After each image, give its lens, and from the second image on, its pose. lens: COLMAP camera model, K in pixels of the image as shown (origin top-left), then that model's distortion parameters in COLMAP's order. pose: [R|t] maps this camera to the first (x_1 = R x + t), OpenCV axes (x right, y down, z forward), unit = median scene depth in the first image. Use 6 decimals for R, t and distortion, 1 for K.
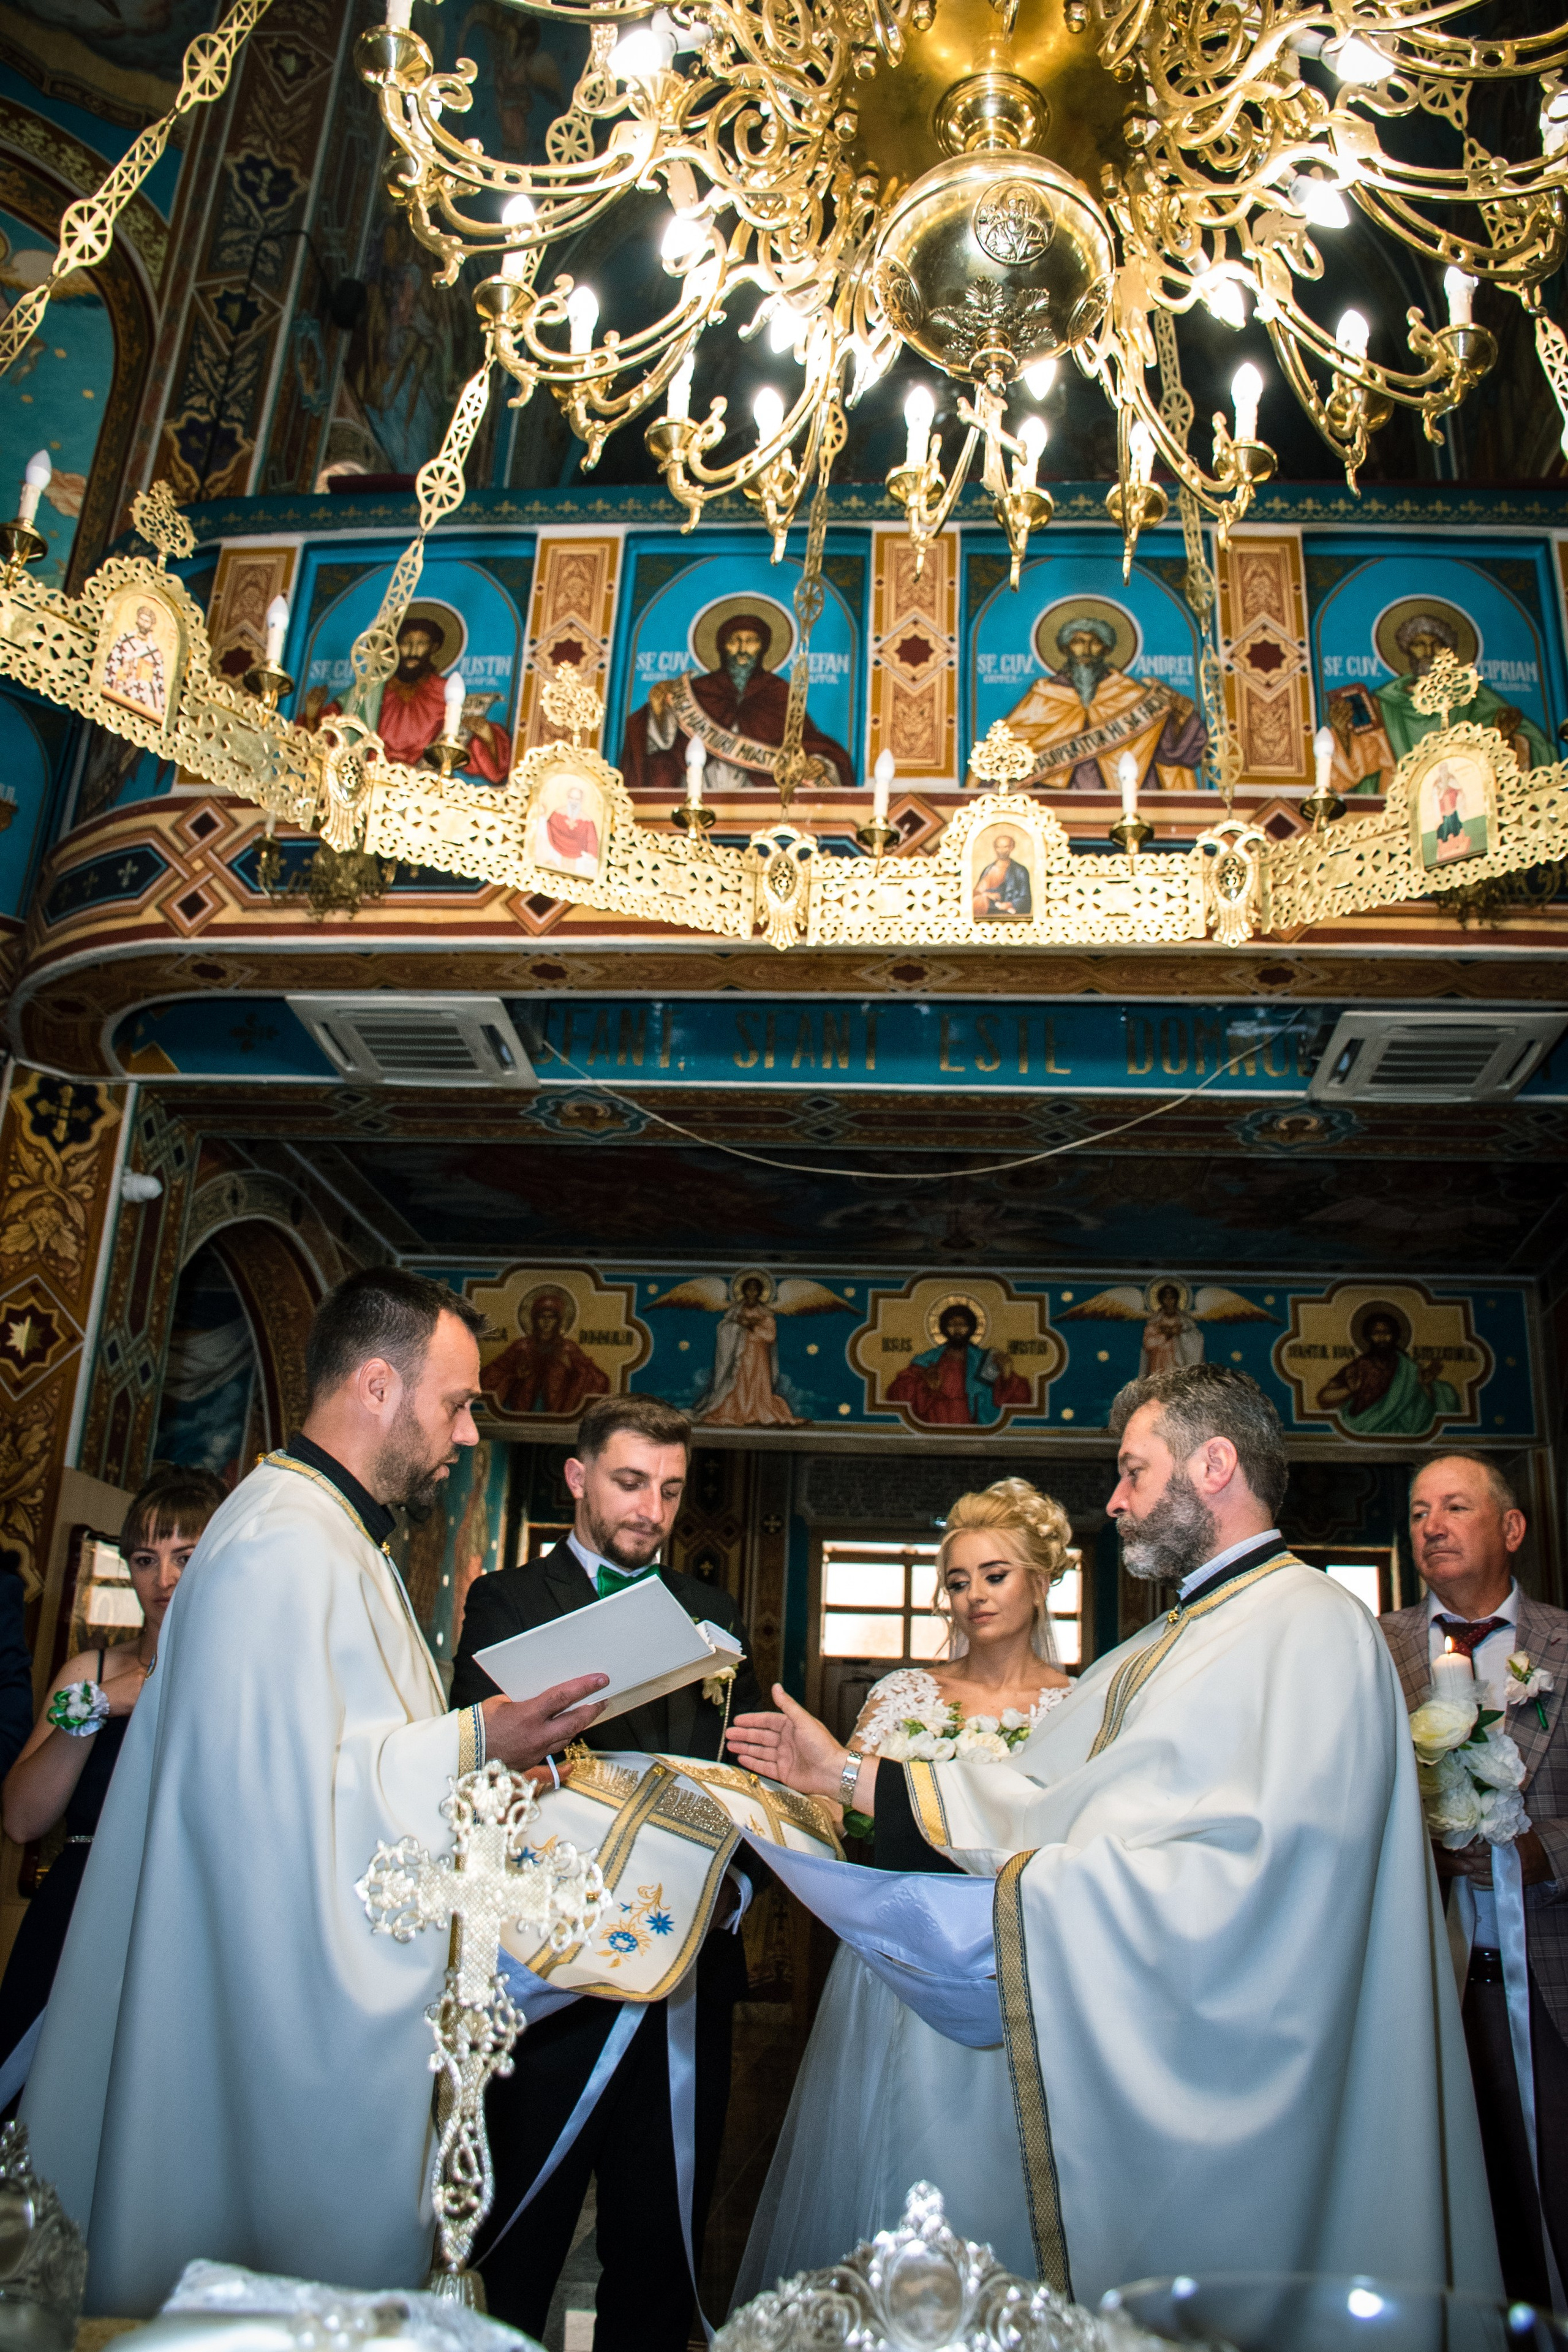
lens RADIAL K [[1836.7, 0, 784.0], [0, 1836.7, 1176.0], [0, 0, 1]] dist [-0.152437, 0.103952]
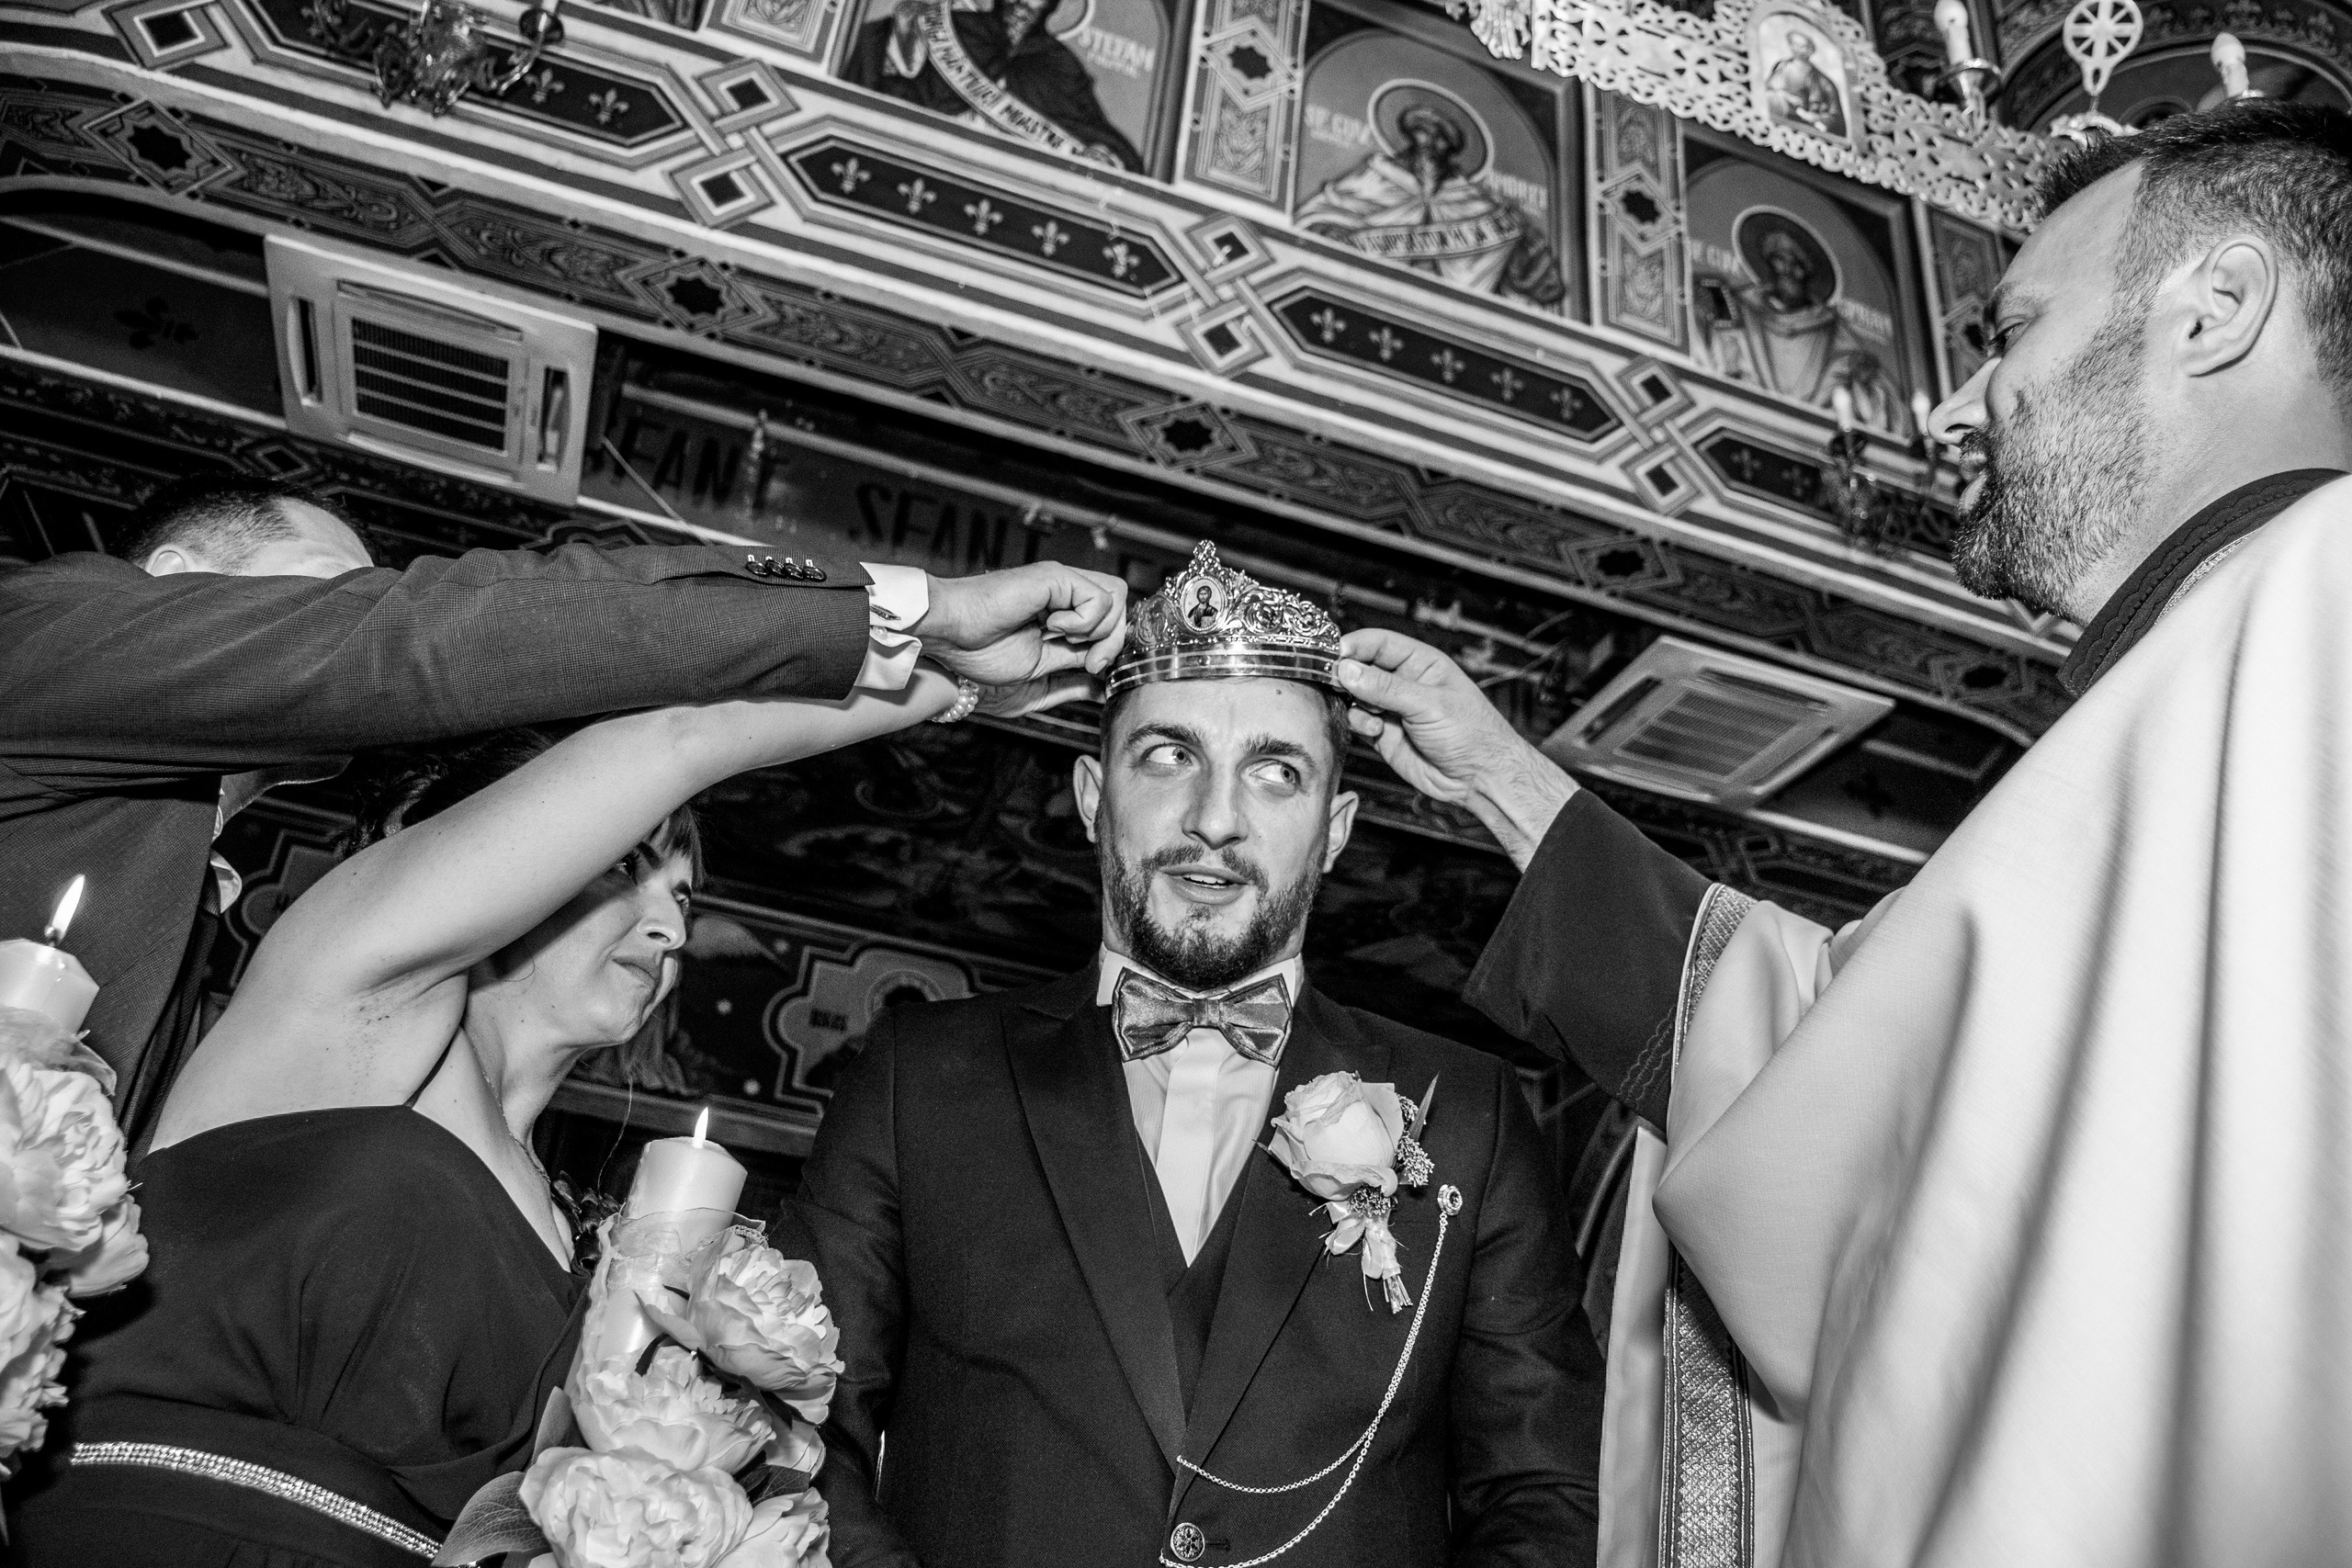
lens RADIAL K [[1836.5, 0, 1176.0], [0, 1836.5, 784.0], [0, 0, 1]] dist [-0.152437, 0.103952]
pose [[0.917546, 0.220146, 0.331126, -0.142504], [-0.182609, 0.973036, -0.140907, 0.124488], [-0.353218, 0.068822, 0.933006, 0.310787]]
